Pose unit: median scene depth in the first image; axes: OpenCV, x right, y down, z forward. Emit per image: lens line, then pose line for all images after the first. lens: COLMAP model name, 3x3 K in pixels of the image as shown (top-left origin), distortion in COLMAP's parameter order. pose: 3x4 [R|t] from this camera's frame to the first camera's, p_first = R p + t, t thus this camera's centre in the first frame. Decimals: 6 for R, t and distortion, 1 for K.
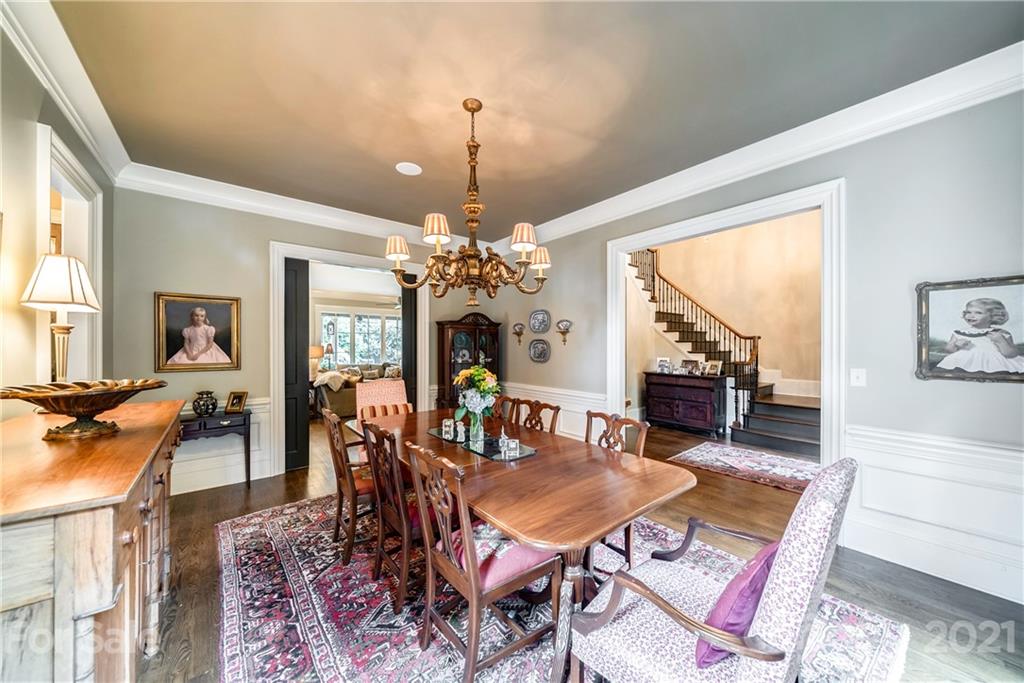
lens RADIAL K [[357.6, 0, 516.1], [0, 357.6, 345.7], [0, 0, 1]] dist [-0.004815, 0.000139]
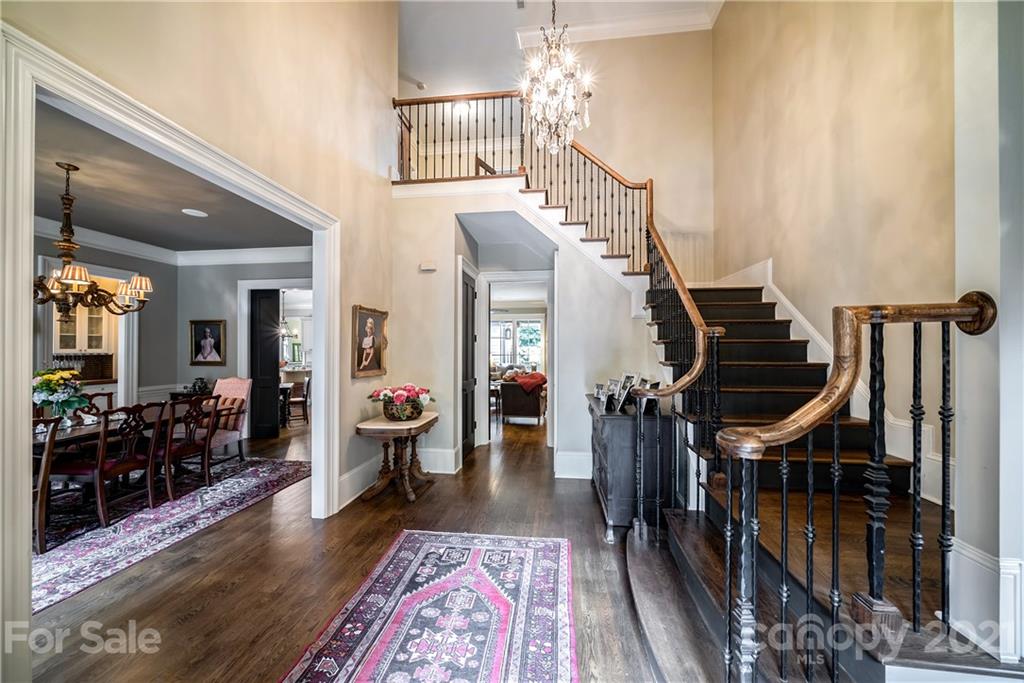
lens RADIAL K [[357.6, 0, 509.0], [0, 357.6, 346.1], [0, 0, 1]] dist [-0.004815, 0.000139]
pose [[0.677193, -0.007995, -0.735762, 0.759471], [-0.000503, 0.999936, -0.011328, -0.001097], [0.735805, 0.008042, 0.677146, 0.523004]]
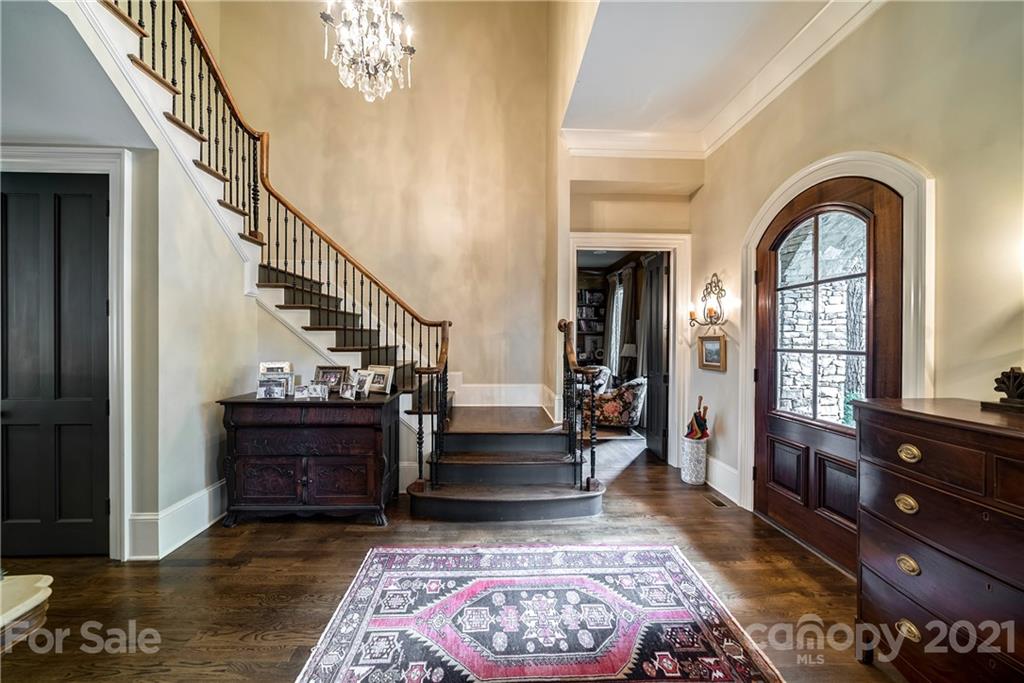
lens RADIAL K [[357.6, 0, 509.4], [0, 357.6, 343.8], [0, 0, 1]] dist [-0.004815, 0.000139]
pose [[0.616106, -0.006515, 0.787636, 0.255685], [-0.002166, 0.999948, 0.009965, 0.003637], [-0.787660, -0.007846, 0.616060, 0.517598]]
